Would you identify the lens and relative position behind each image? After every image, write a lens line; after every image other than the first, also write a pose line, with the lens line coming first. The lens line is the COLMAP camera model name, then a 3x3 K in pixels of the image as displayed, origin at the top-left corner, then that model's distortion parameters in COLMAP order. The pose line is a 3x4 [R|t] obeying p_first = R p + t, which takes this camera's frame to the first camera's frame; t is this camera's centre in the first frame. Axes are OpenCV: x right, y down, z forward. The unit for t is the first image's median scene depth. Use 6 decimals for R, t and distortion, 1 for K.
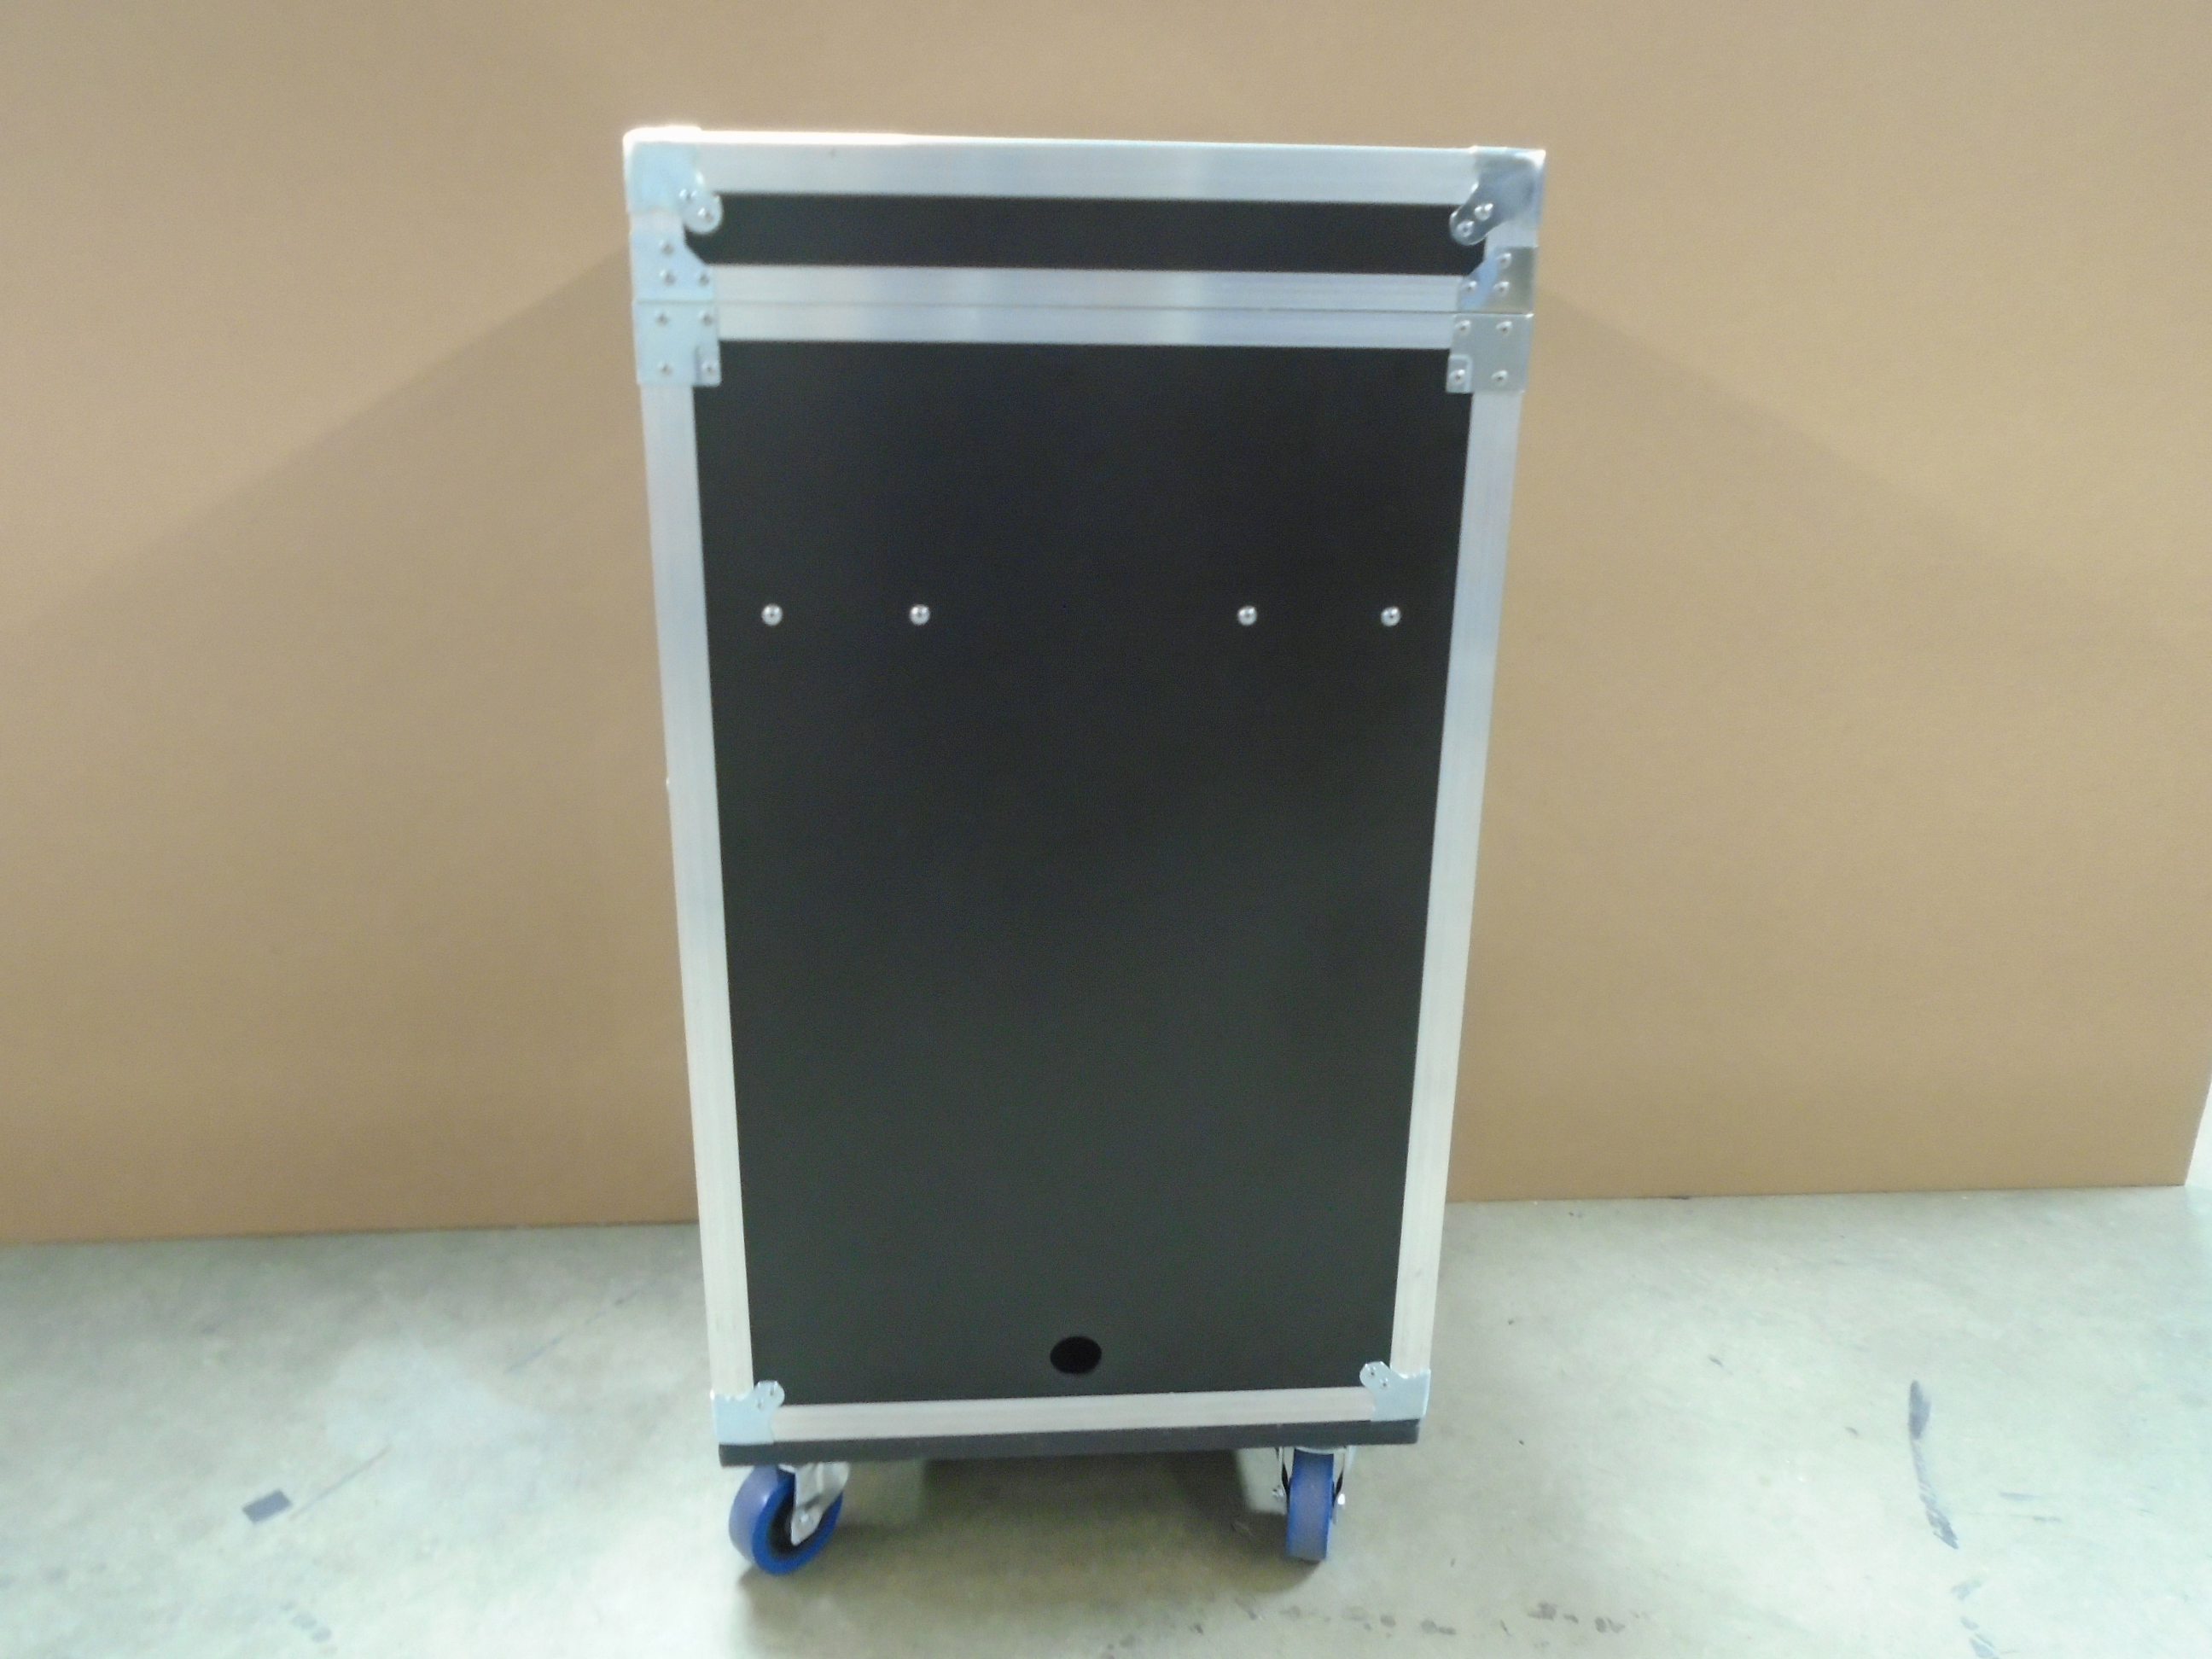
lens RADIAL K [[1689.1, 0, 1095.0], [0, 1689.1, 829.3], [0, 0, 1]] dist [-0.007946, 0.000601]
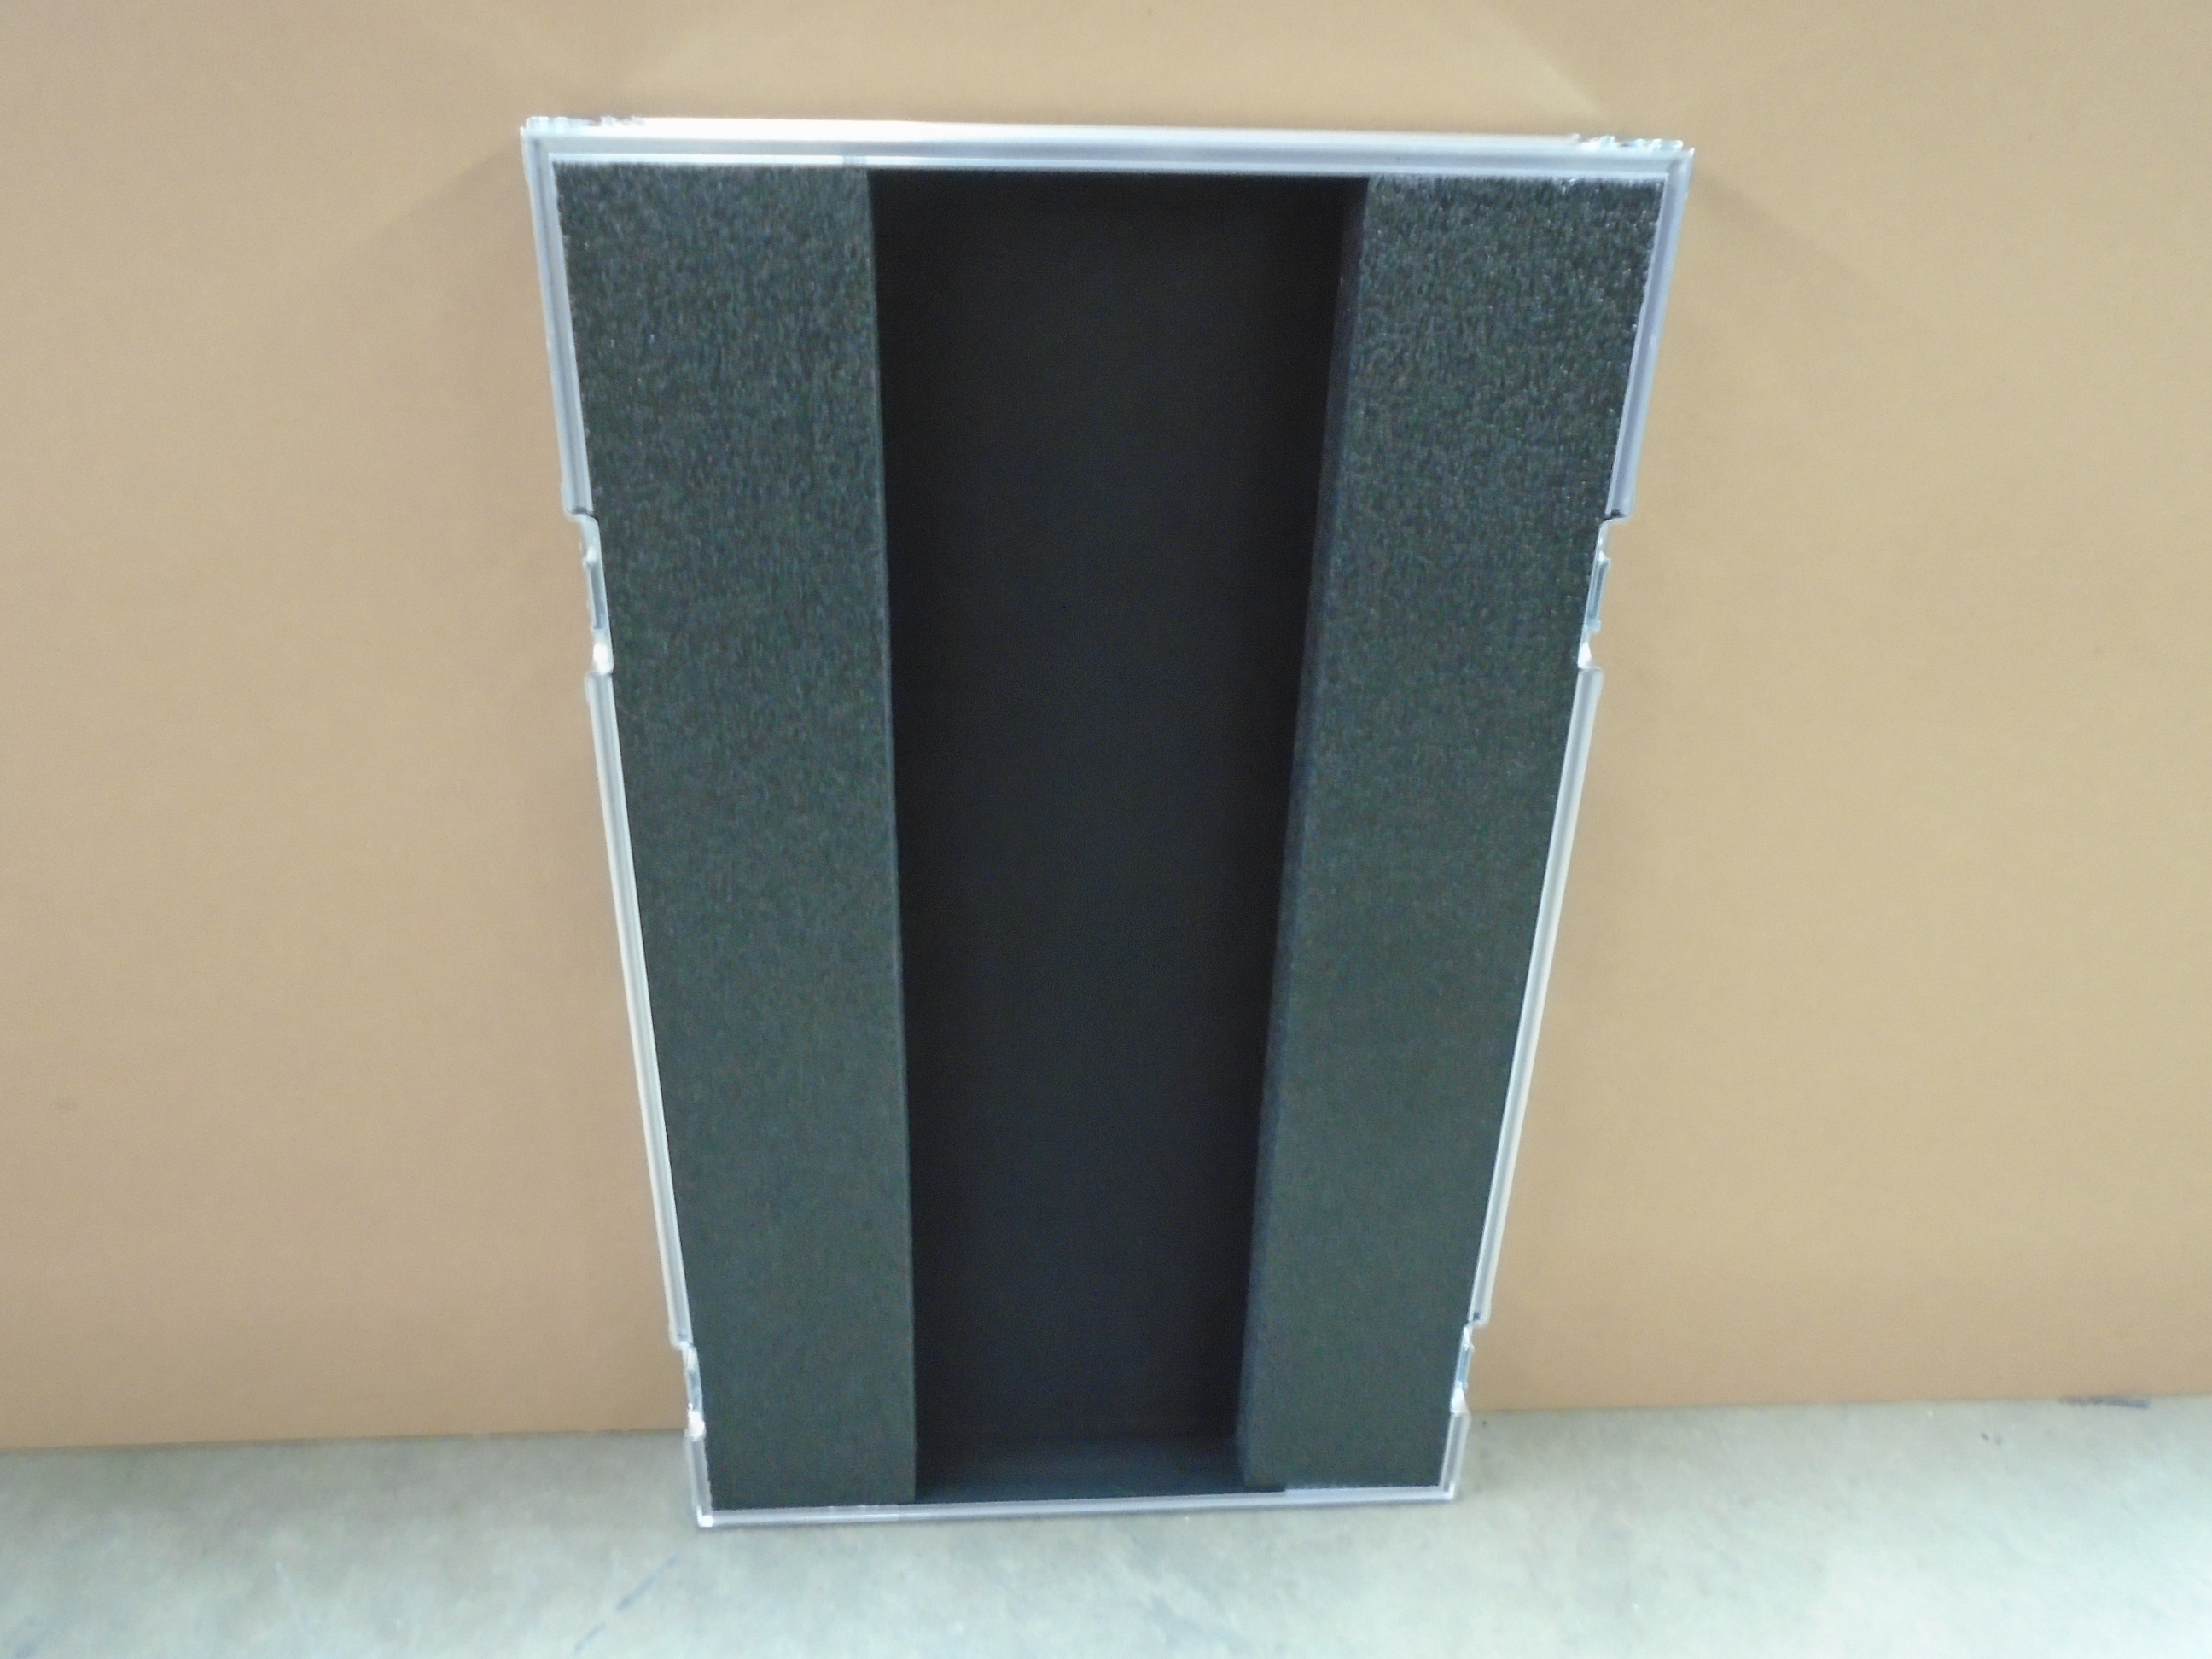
lens RADIAL K [[1689.1, 0, 1105.7], [0, 1689.1, 838.0], [0, 0, 1]] dist [-0.007946, 0.000601]
pose [[0.999638, 0.021087, -0.016722, -0.095868], [-0.017239, 0.978862, 0.203792, -0.192744], [0.020666, -0.203430, 0.978871, 0.464525]]
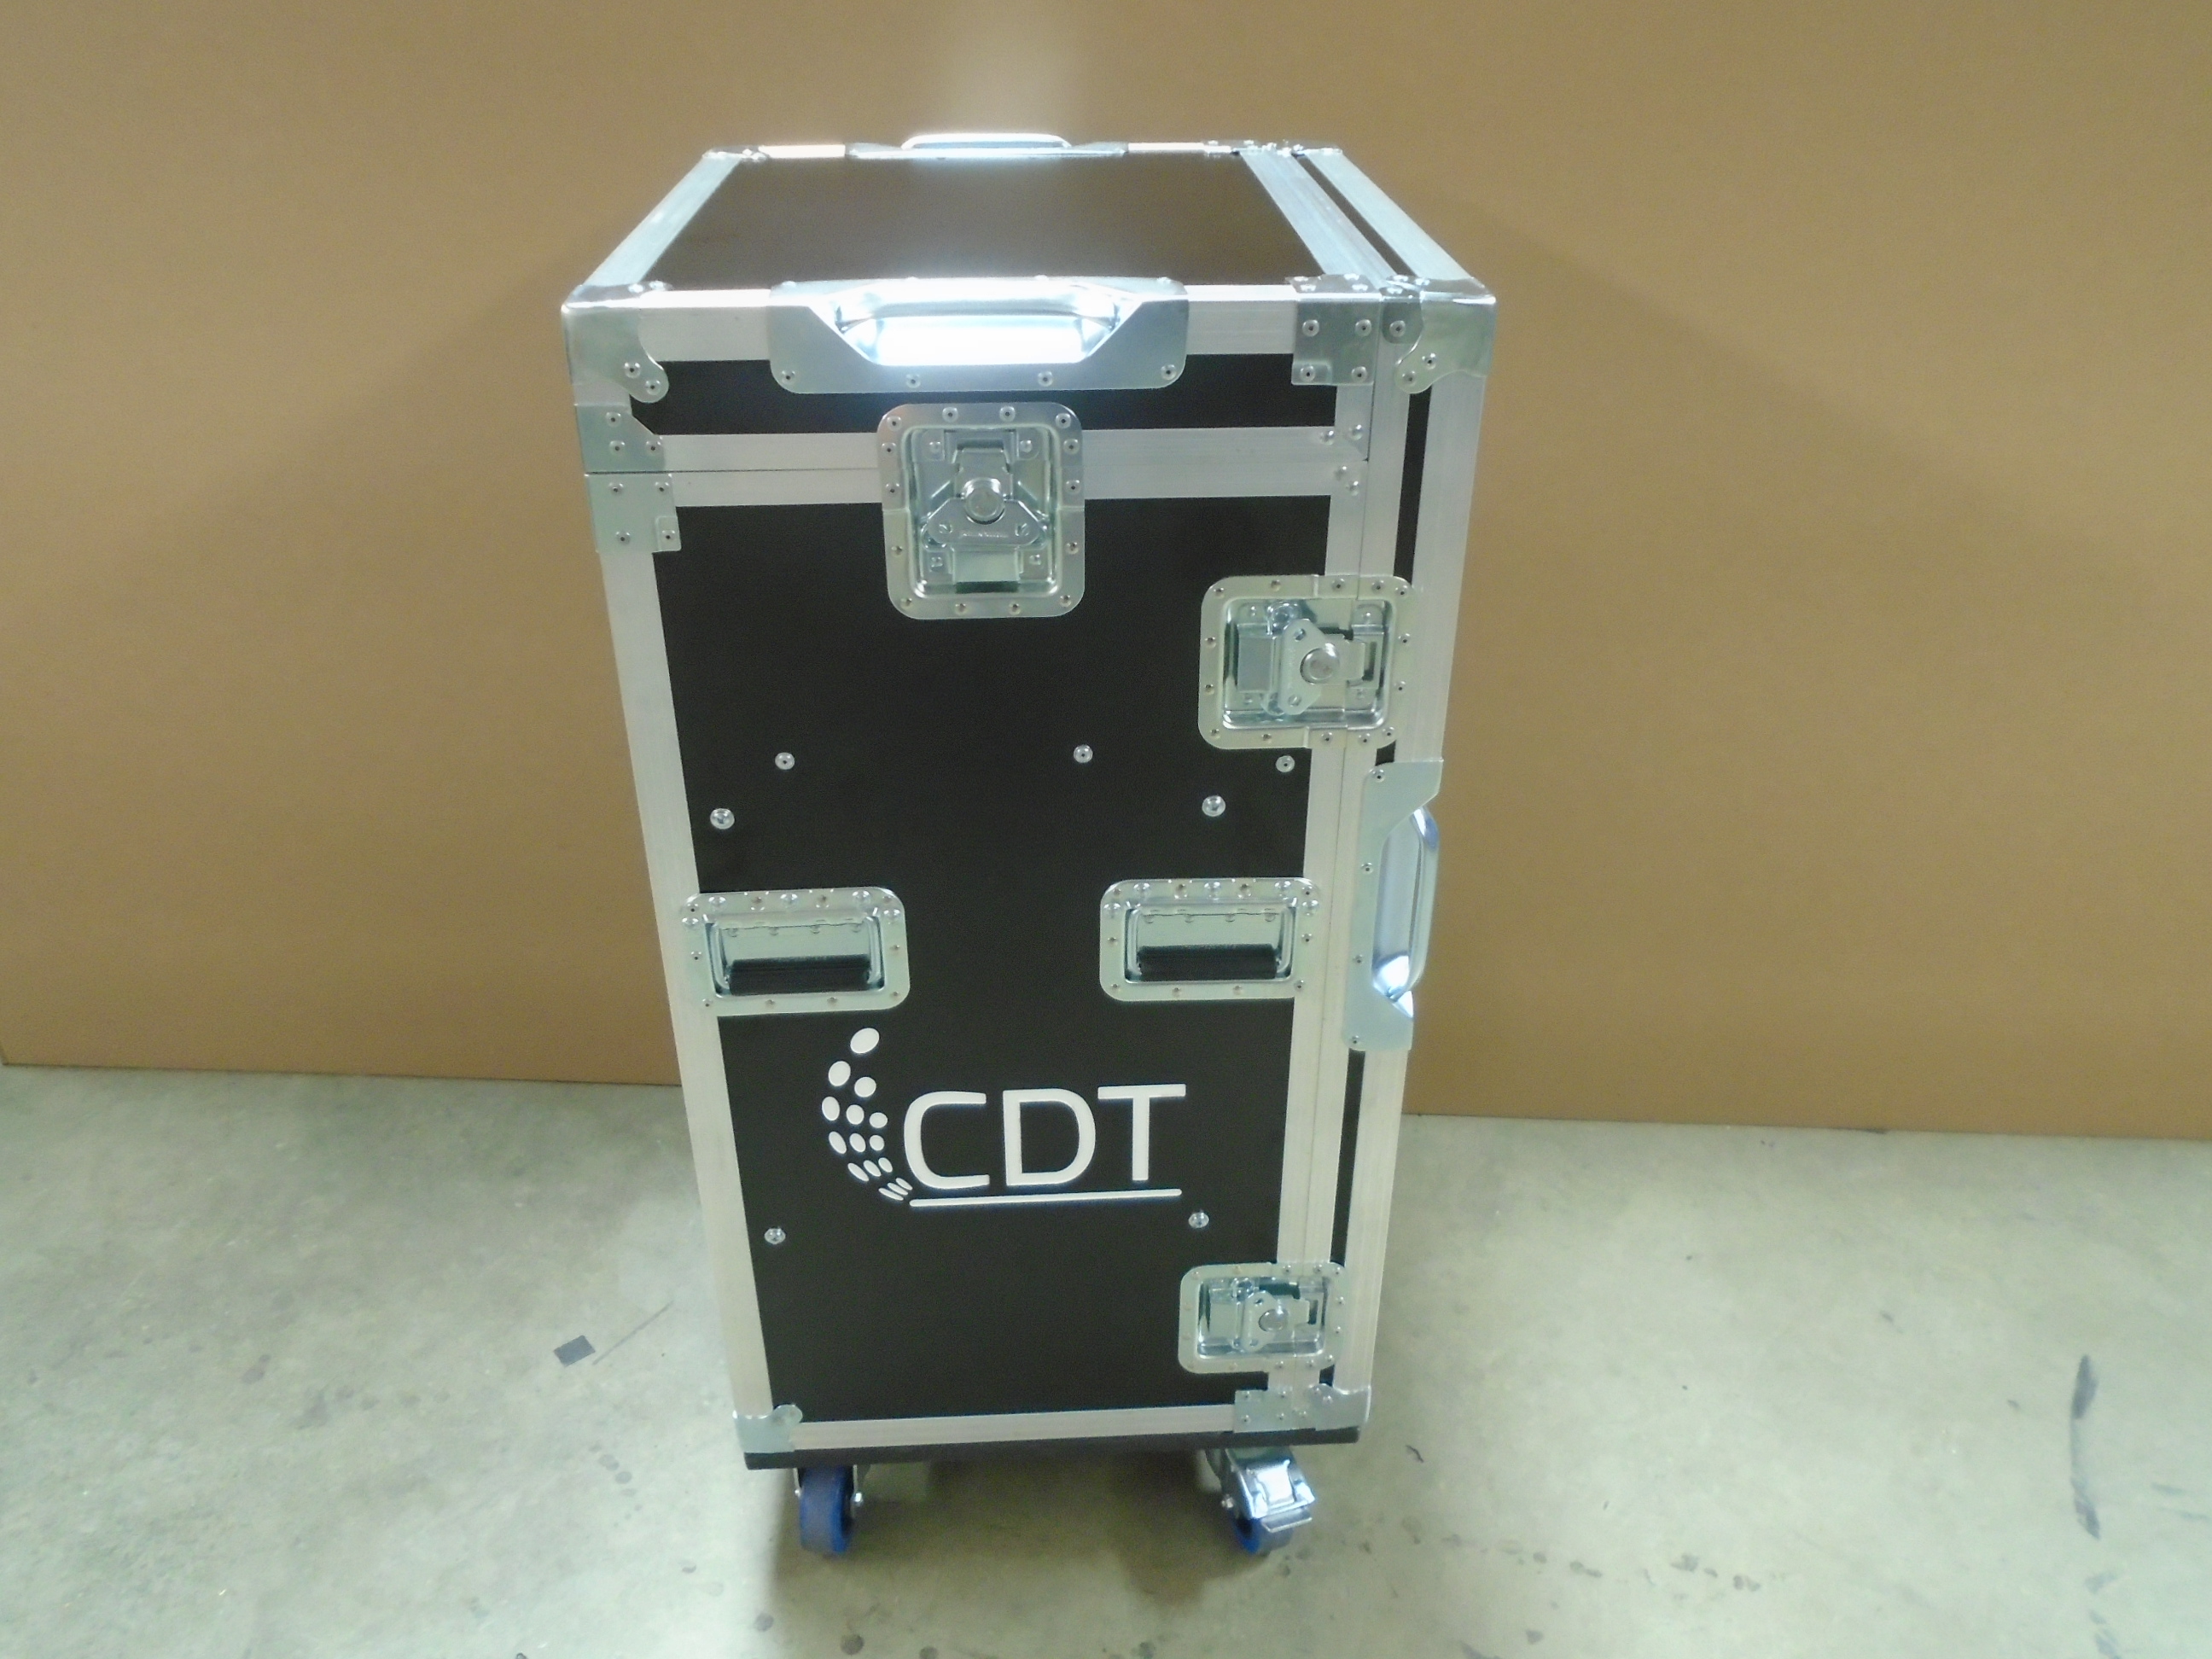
lens RADIAL K [[1689.1, 0, 1095.8], [0, 1689.1, 827.4], [0, 0, 1]] dist [-0.007946, 0.000601]
pose [[0.990392, 0.053366, -0.127573, -0.000068], [-0.028581, 0.981612, 0.188734, -0.184506], [0.135299, -0.183274, 0.973707, -0.029831]]
